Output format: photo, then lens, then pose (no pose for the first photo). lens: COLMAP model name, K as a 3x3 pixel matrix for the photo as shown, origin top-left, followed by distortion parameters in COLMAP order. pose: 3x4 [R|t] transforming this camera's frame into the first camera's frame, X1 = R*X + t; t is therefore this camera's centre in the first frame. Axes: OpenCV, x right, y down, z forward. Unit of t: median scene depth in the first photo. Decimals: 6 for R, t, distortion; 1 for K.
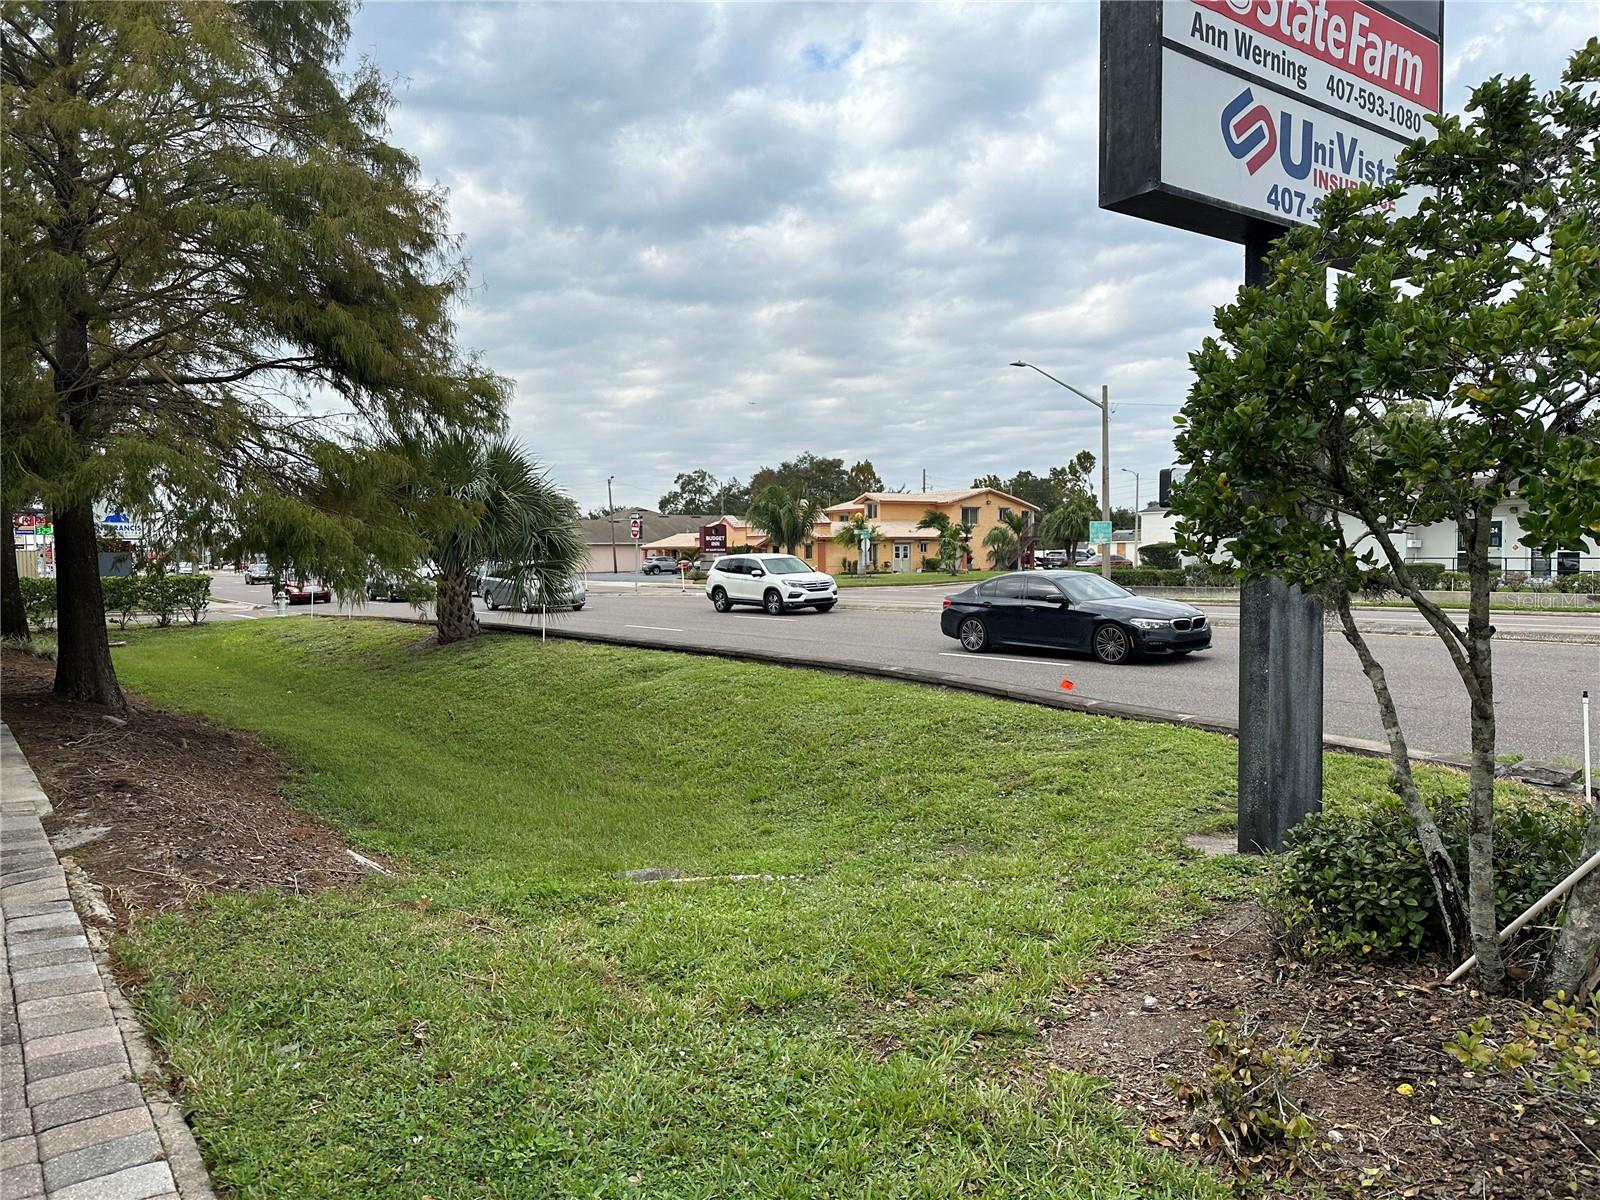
lens RADIAL K [[1121.3, 0, 799.0], [0, 1121.3, 592.1], [0, 0, 1]] dist [0.046227, -0.018916]
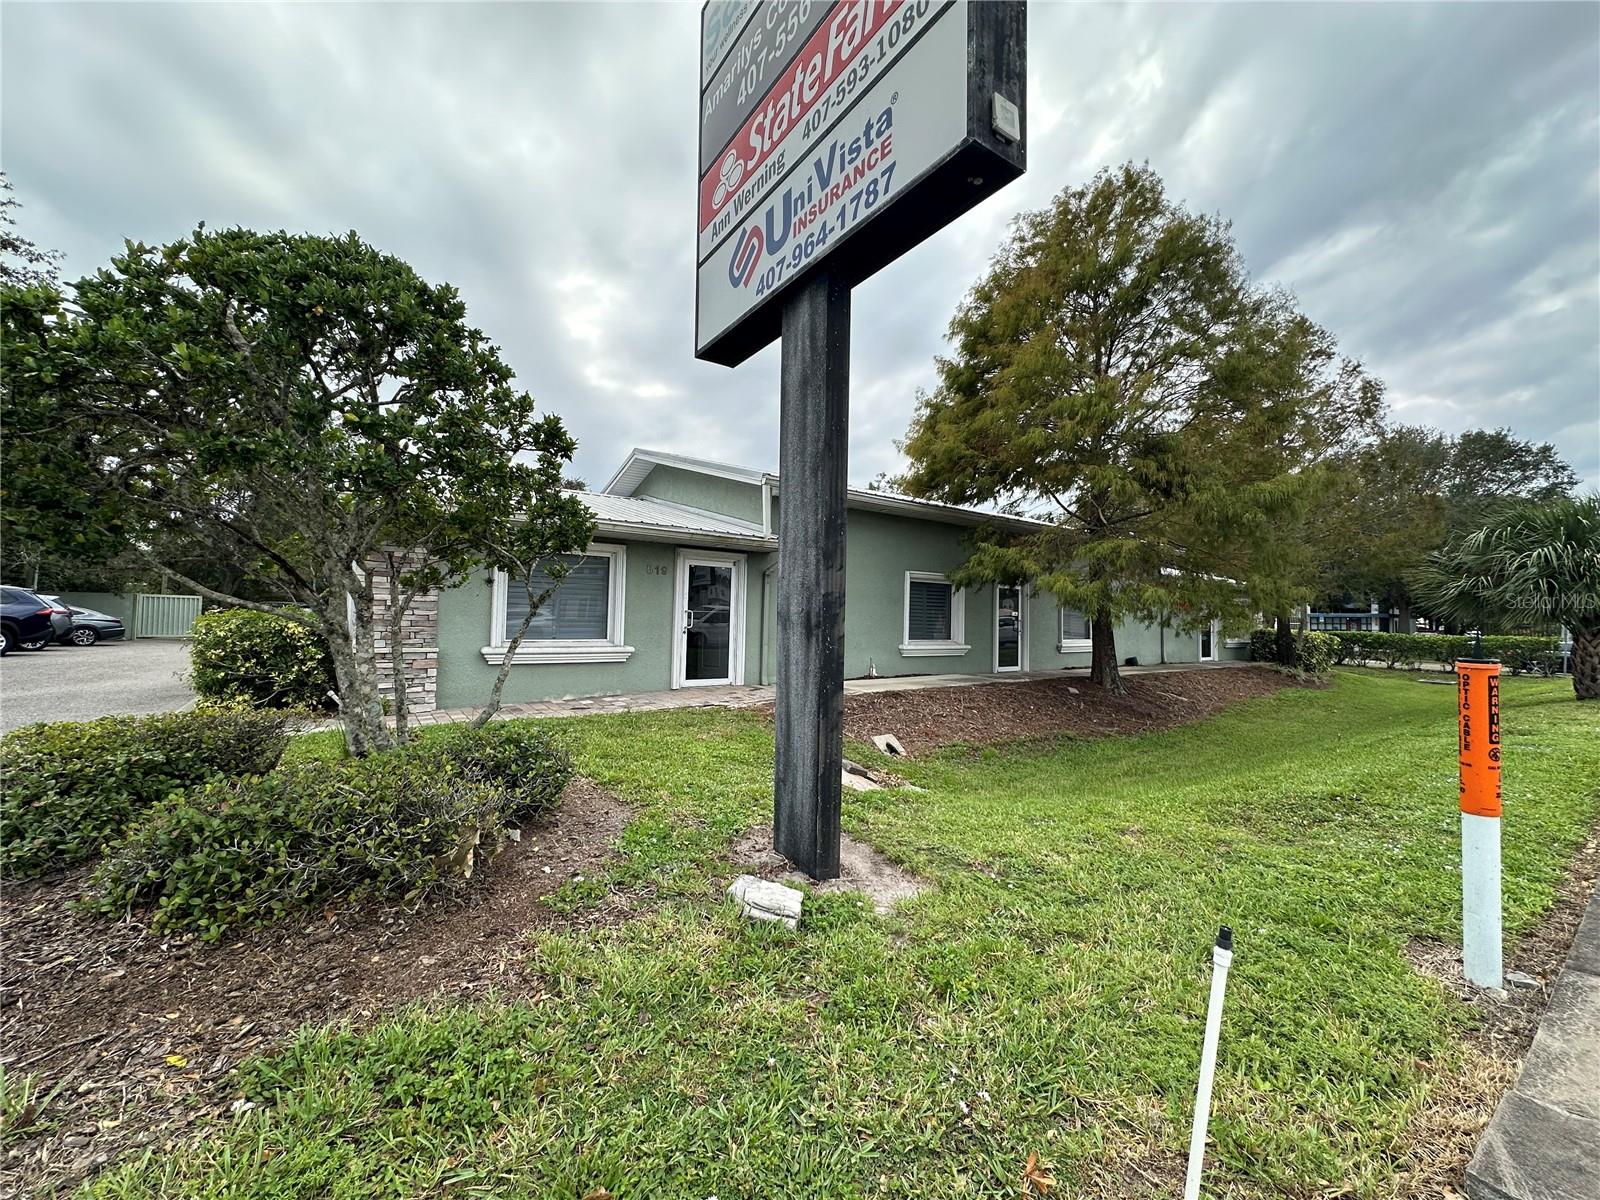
lens RADIAL K [[646.4, 0, 799.0], [0, 646.4, 606.7], [0, 0, 1]] dist [-0.000898, -0.001376]
pose [[-0.030950, -0.023251, -0.999250, 1.084844], [-0.044086, 0.998788, -0.021874, 0.008550], [0.998548, 0.043376, -0.031938, 1.060902]]
